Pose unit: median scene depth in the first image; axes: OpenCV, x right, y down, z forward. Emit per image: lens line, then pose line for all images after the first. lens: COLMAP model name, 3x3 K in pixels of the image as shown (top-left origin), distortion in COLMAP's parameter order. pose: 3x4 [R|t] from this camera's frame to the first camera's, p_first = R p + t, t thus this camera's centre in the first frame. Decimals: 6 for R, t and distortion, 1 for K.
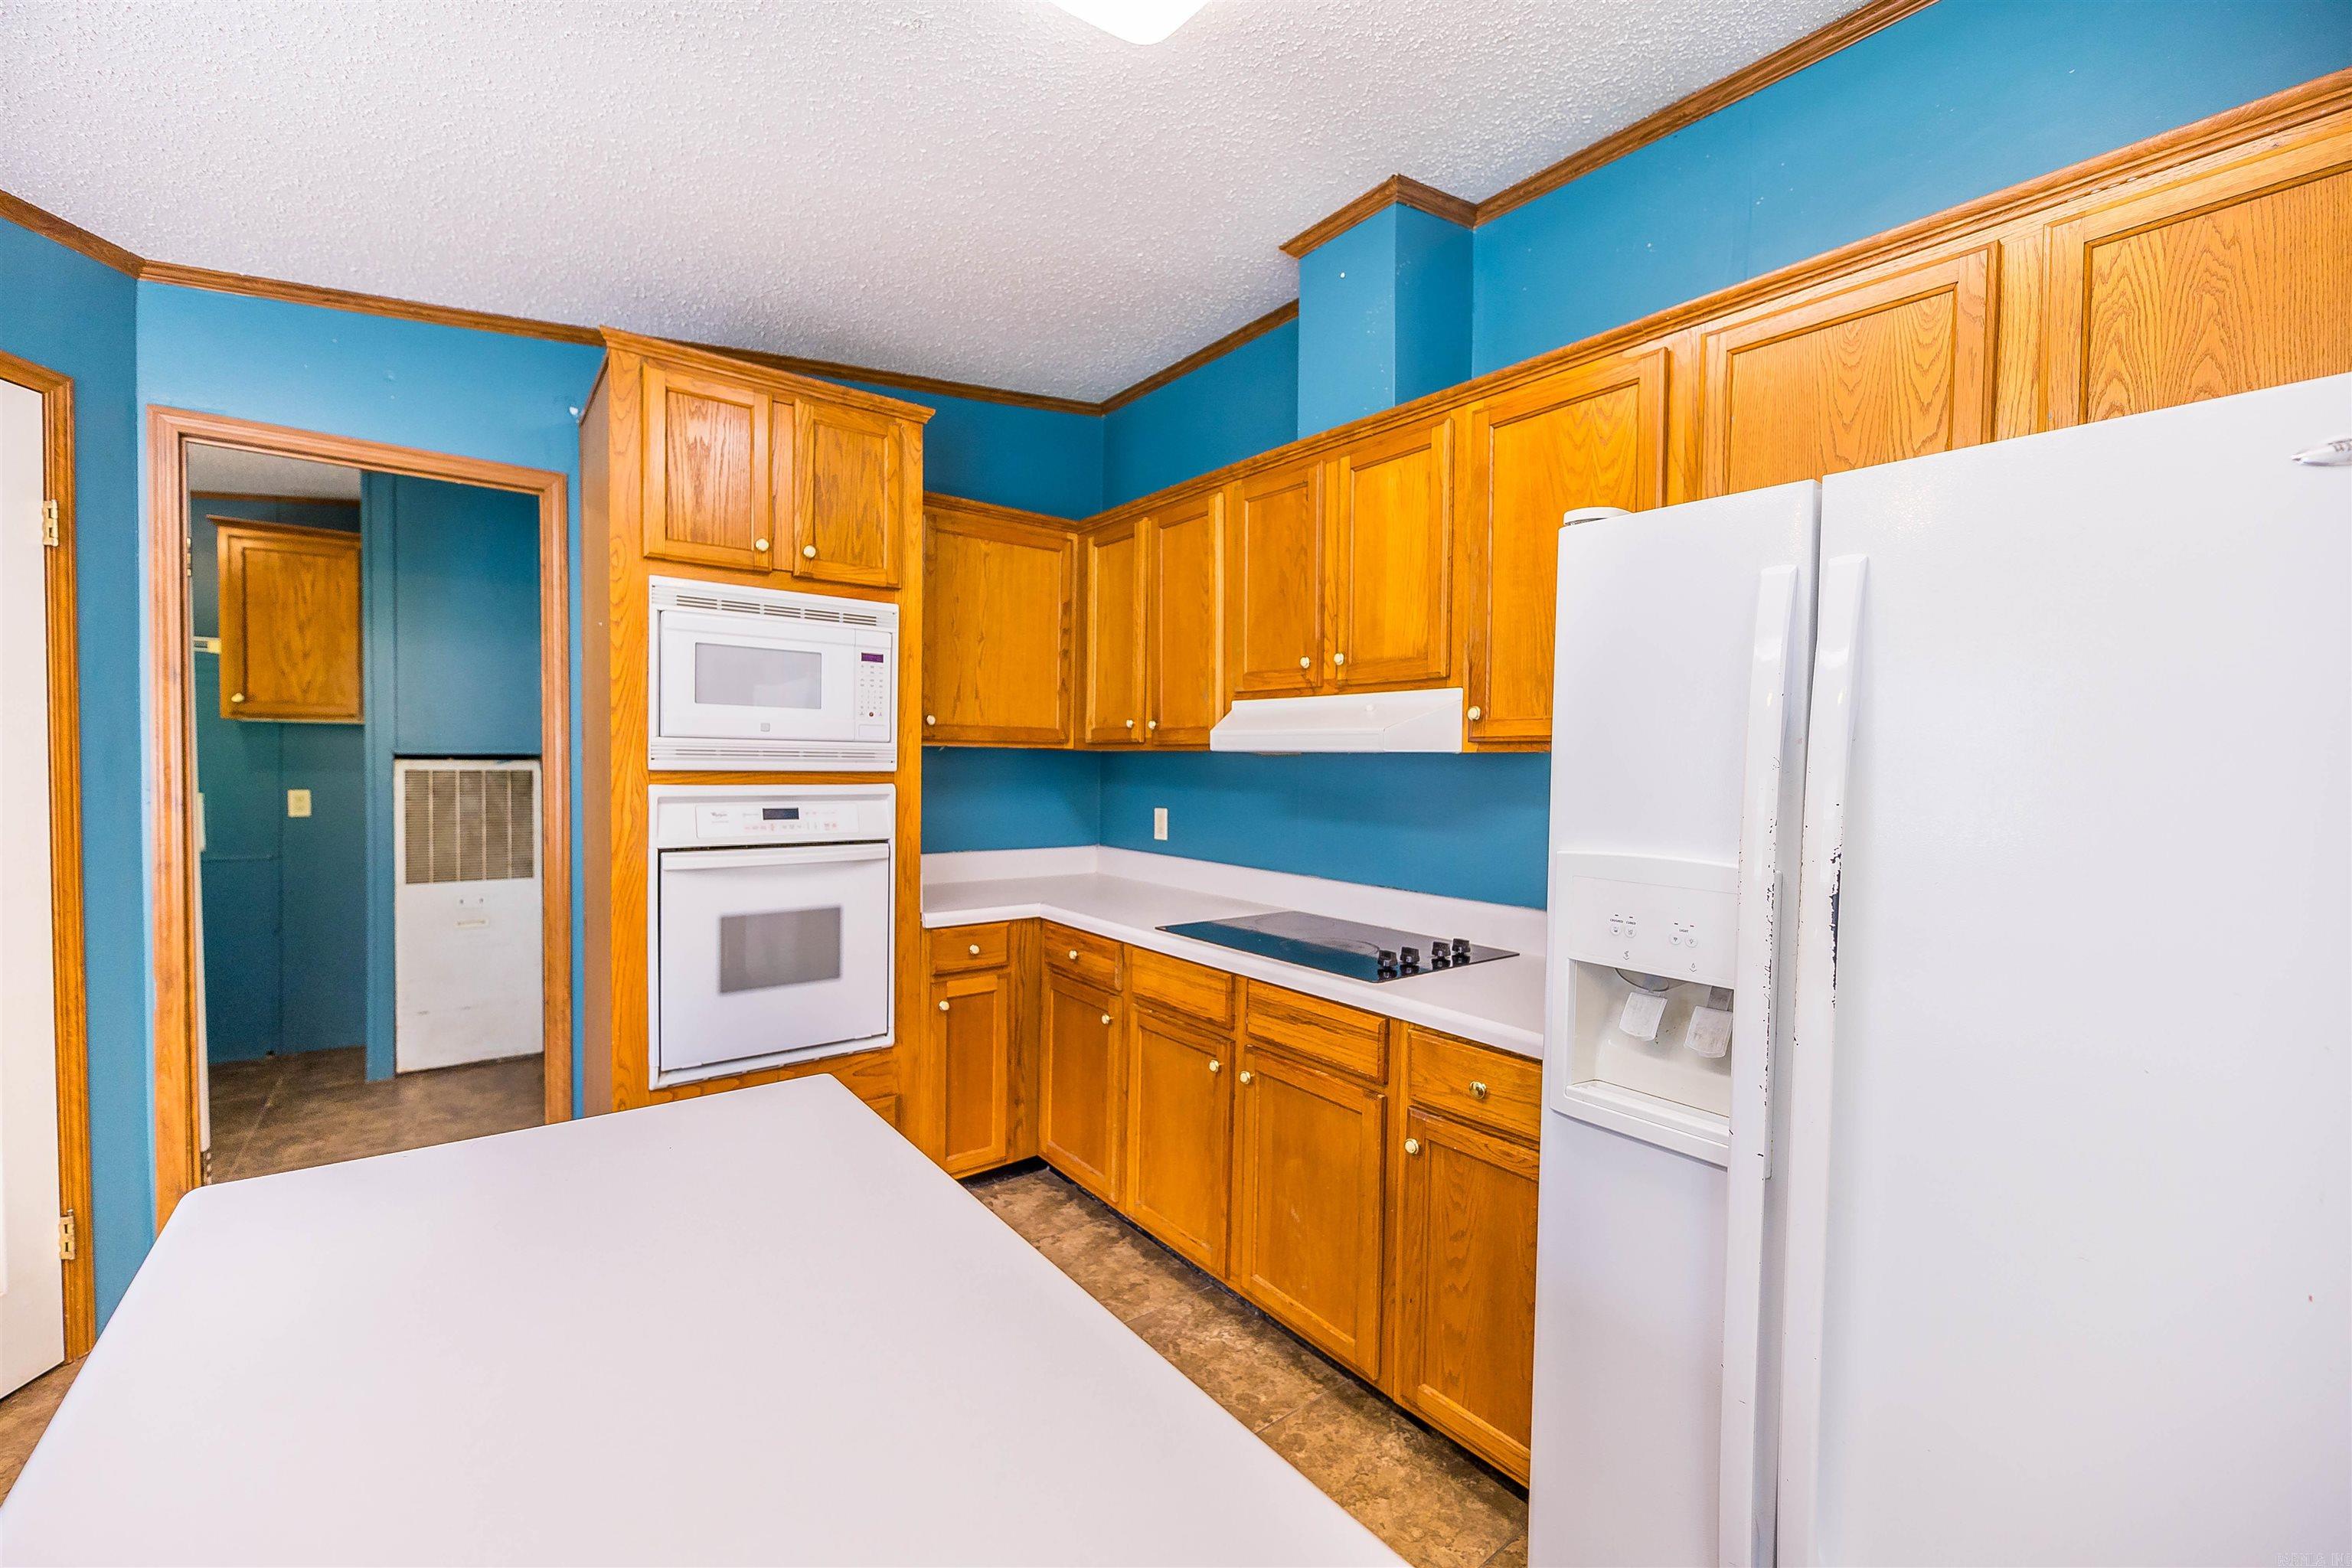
lens RADIAL K [[945.1, 0, 1175.3], [0, 945.1, 789.6], [0, 0, 1]] dist [-0.003457, -0.001224]
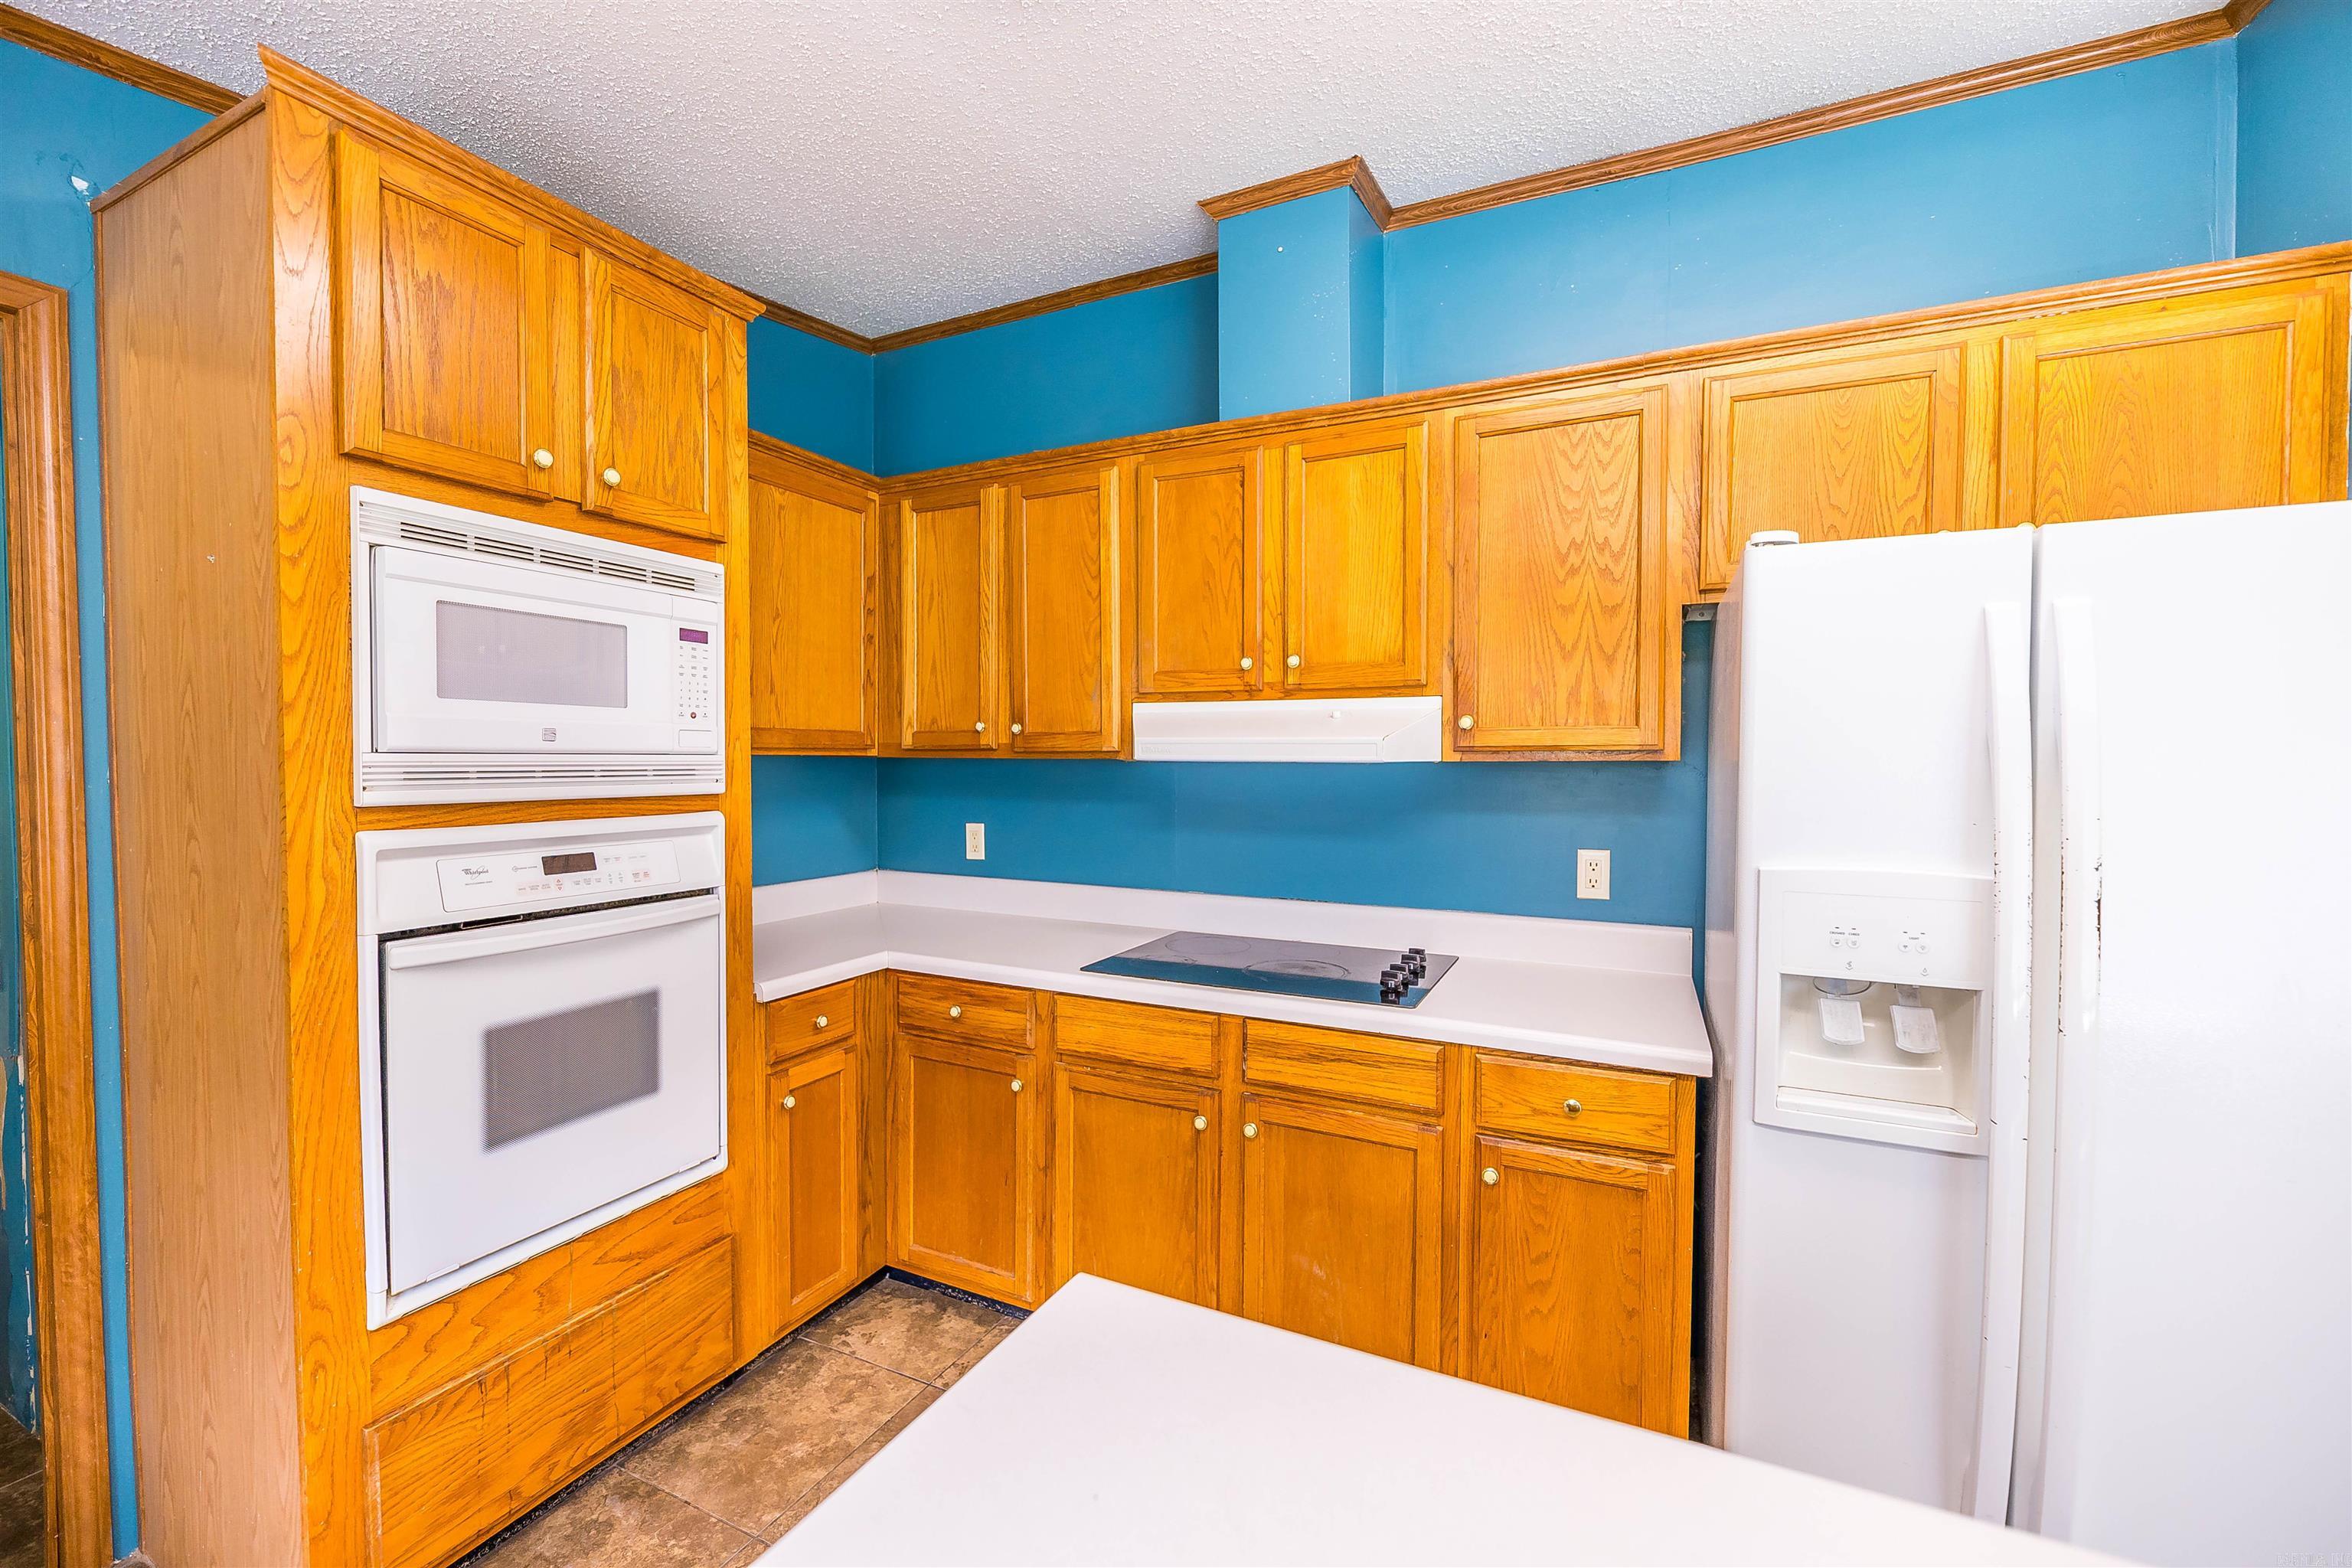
lens RADIAL K [[945.1, 0, 1178.8], [0, 945.1, 783.6], [0, 0, 1]] dist [-0.003457, -0.001224]
pose [[0.893496, -0.024016, 0.448428, -0.333295], [0.023431, 0.999702, 0.006853, -0.025517], [-0.448458, 0.004384, 0.893793, 0.208246]]
